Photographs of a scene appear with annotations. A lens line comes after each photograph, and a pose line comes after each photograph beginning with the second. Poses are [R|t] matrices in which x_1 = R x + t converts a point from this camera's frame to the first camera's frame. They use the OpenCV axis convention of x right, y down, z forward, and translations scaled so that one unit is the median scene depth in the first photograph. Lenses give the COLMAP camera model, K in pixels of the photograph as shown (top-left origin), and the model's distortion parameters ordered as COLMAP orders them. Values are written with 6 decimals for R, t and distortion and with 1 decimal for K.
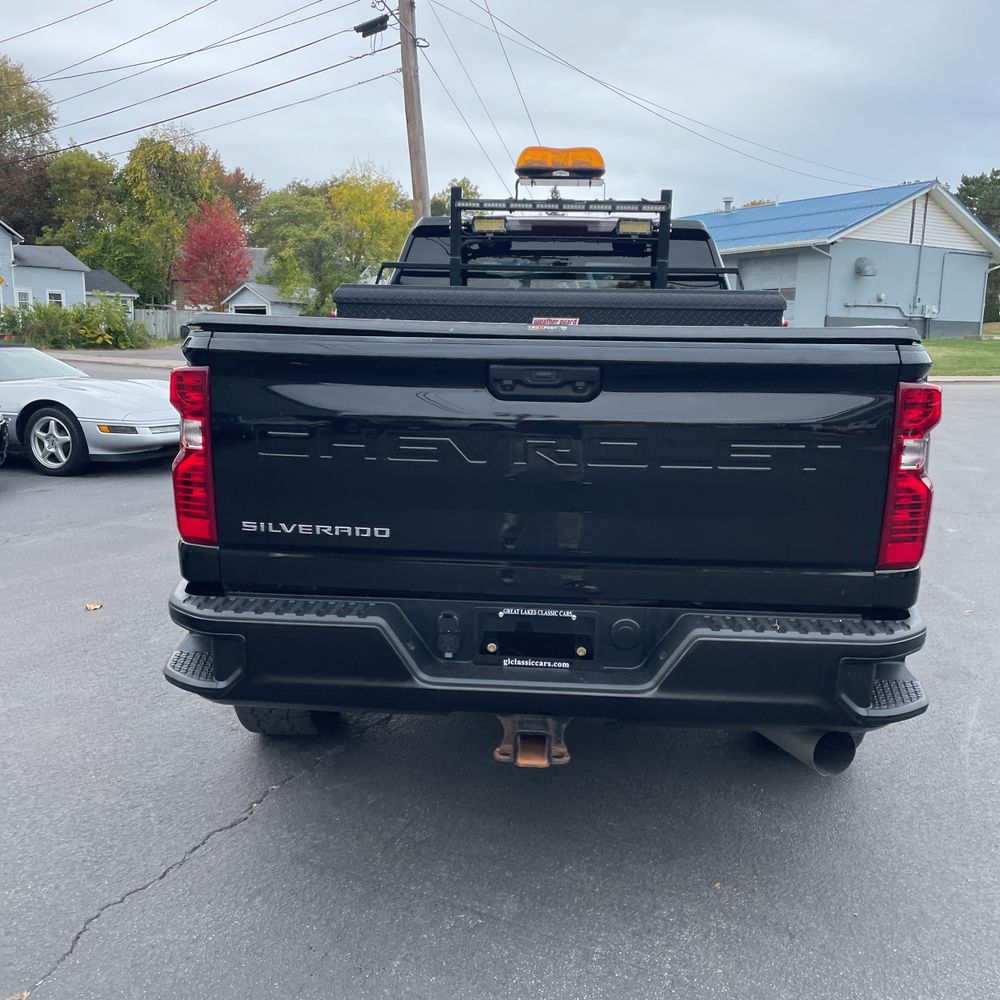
lens RADIAL K [[1008.6, 0, 501.9], [0, 1008.6, 507.0], [0, 0, 1]] dist [0.086759, -0.111531]
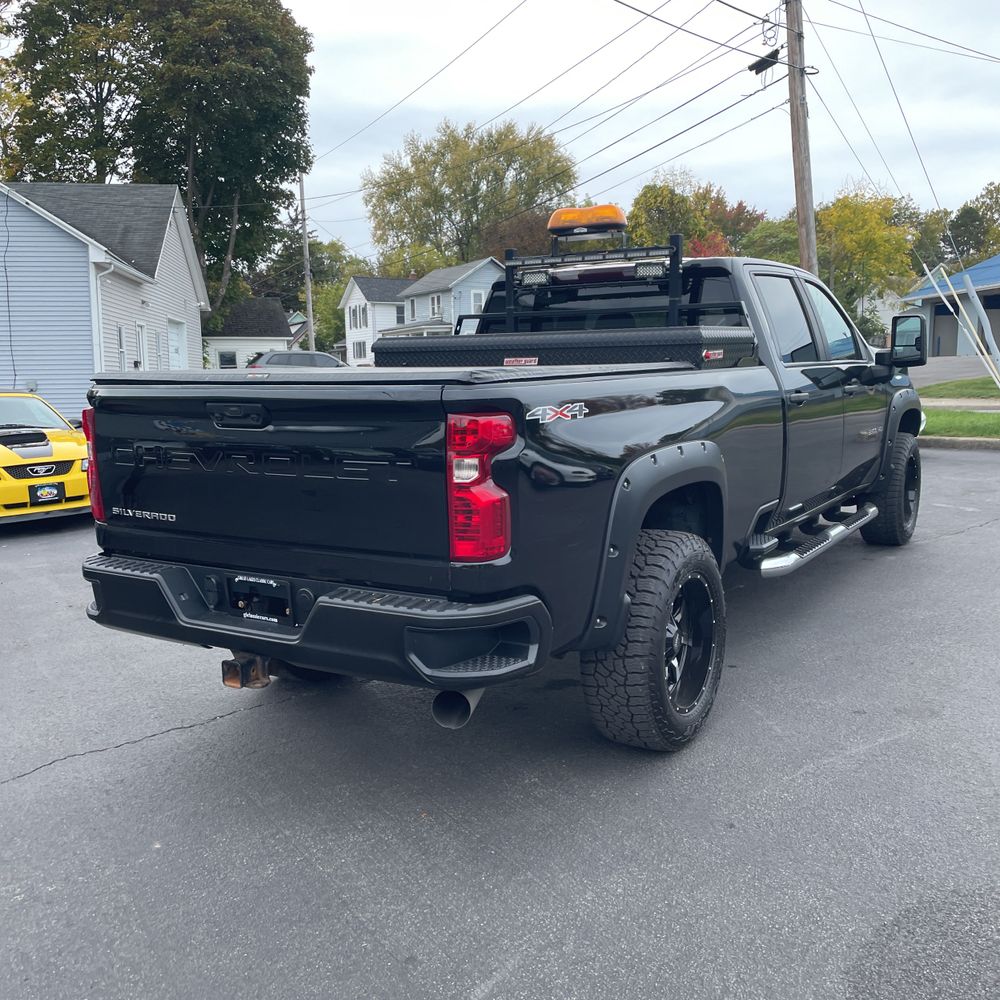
lens RADIAL K [[1008.6, 0, 501.9], [0, 1008.6, 507.0], [0, 0, 1]] dist [0.086759, -0.111531]
pose [[0.880348, 0.033898, -0.473116, 0.515803], [-0.046391, 0.998814, -0.014757, 0.004748], [0.472055, 0.034940, 0.880876, -0.037704]]
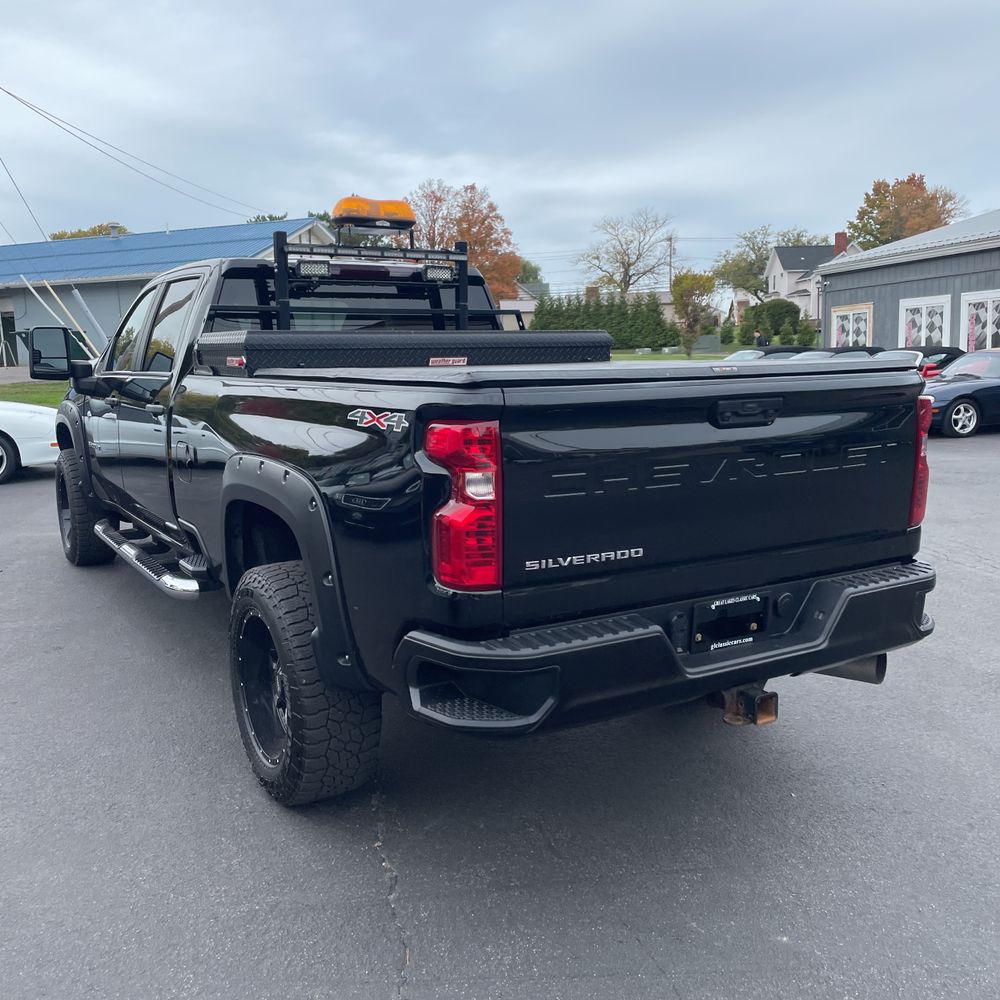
lens RADIAL K [[1008.5, 0, 500.0], [0, 1008.5, 484.0], [0, 0, 1]] dist [0.066538, -0.004561]
pose [[0.819973, -0.104439, 0.562794, -0.454577], [0.129923, 0.991510, -0.005297, -0.033958], [-0.557462, 0.077463, 0.826580, 0.070372]]
